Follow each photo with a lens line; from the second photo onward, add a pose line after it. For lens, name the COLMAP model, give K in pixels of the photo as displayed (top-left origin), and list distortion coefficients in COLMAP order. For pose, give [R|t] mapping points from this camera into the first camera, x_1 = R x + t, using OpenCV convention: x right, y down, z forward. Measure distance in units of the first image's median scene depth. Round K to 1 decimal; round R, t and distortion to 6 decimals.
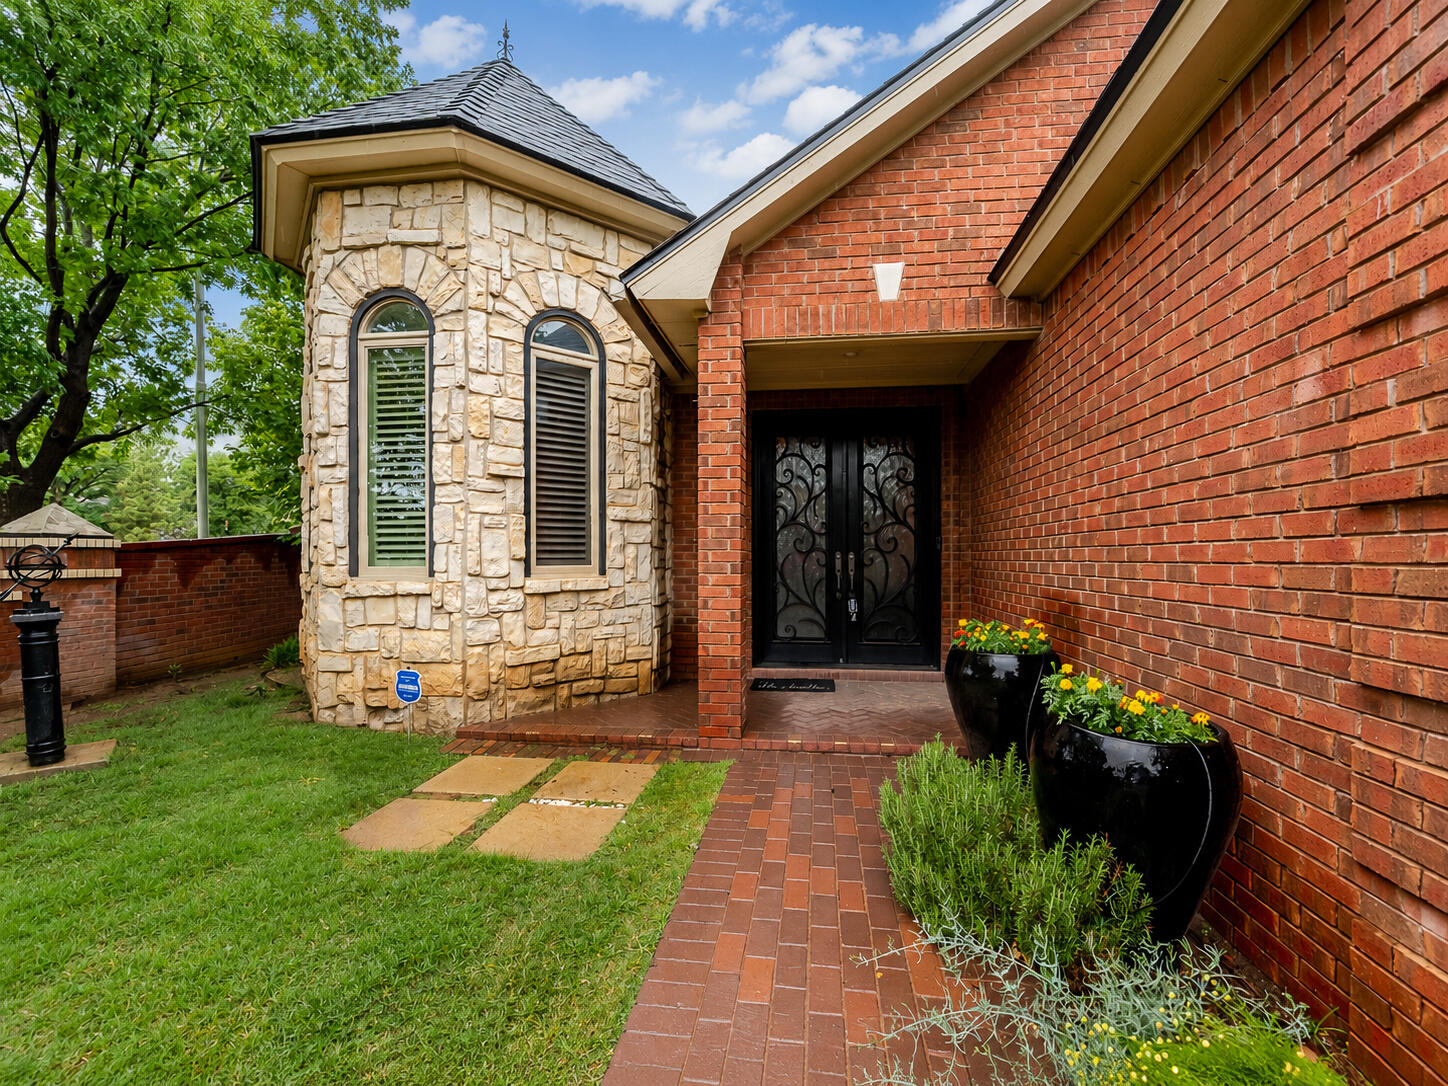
lens RADIAL K [[610.5, 0, 760.7], [0, 610.5, 549.5], [0, 0, 1]] dist [0.001325, 0.000005]
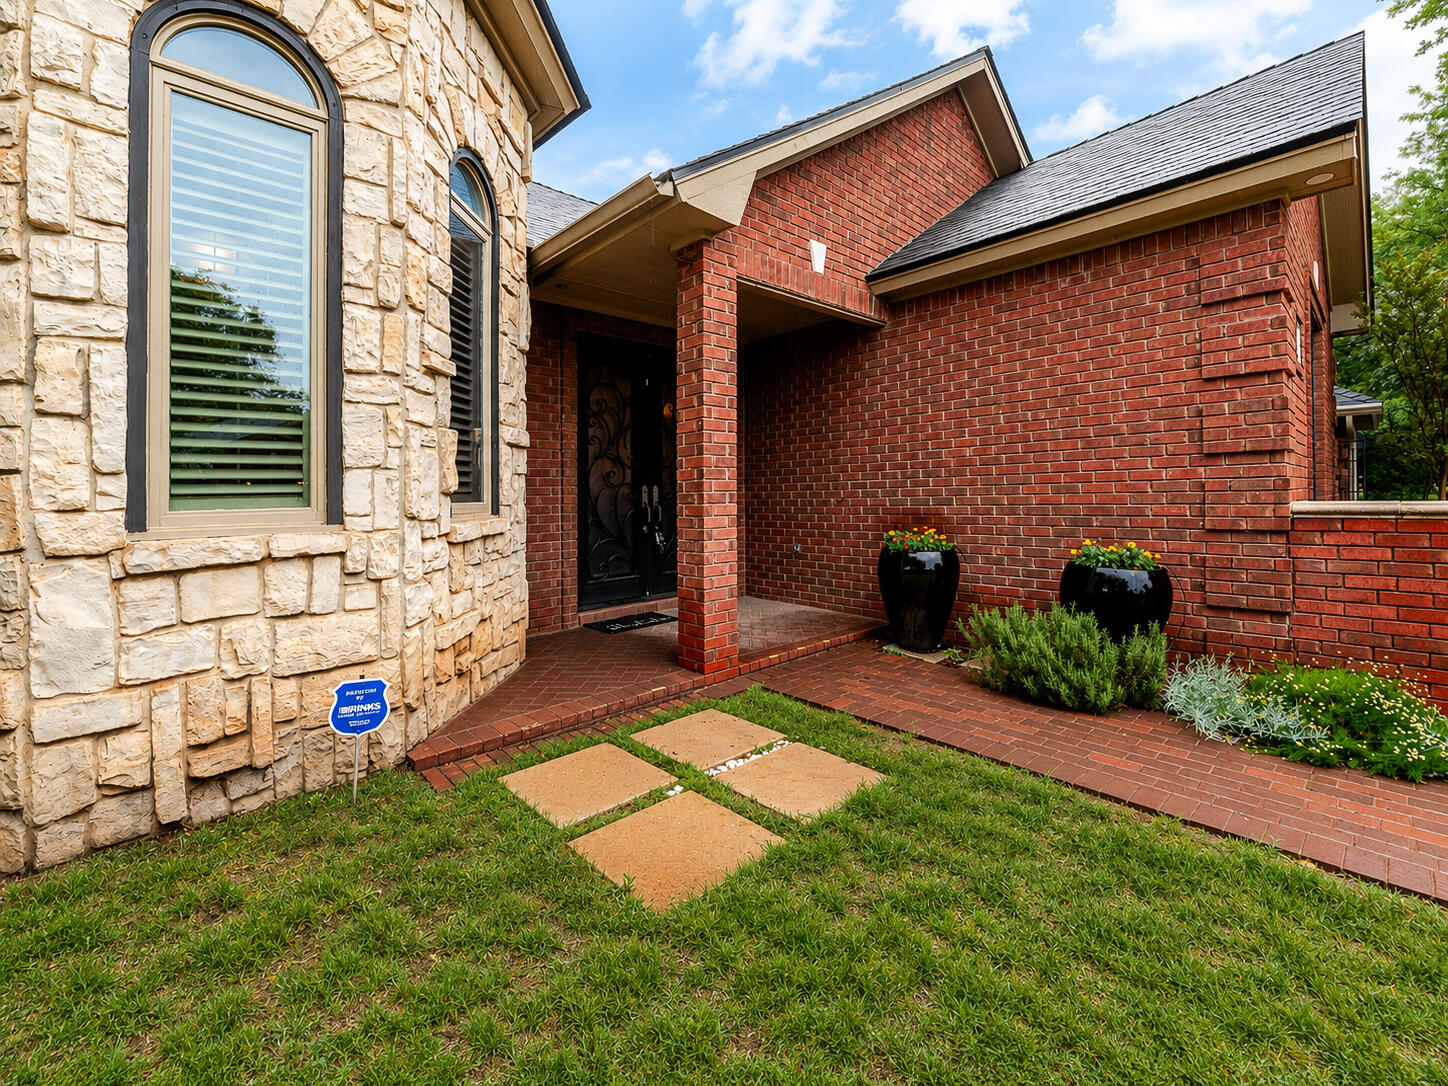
lens RADIAL K [[611.2, 0, 727.3], [0, 611.2, 485.3], [0, 0, 1]] dist [-0.001194, -0.000392]
pose [[0.654611, -0.003483, 0.755958, -0.739178], [0.010735, 0.999931, -0.004689, 0.013628], [-0.755890, 0.011184, 0.654604, 0.316363]]
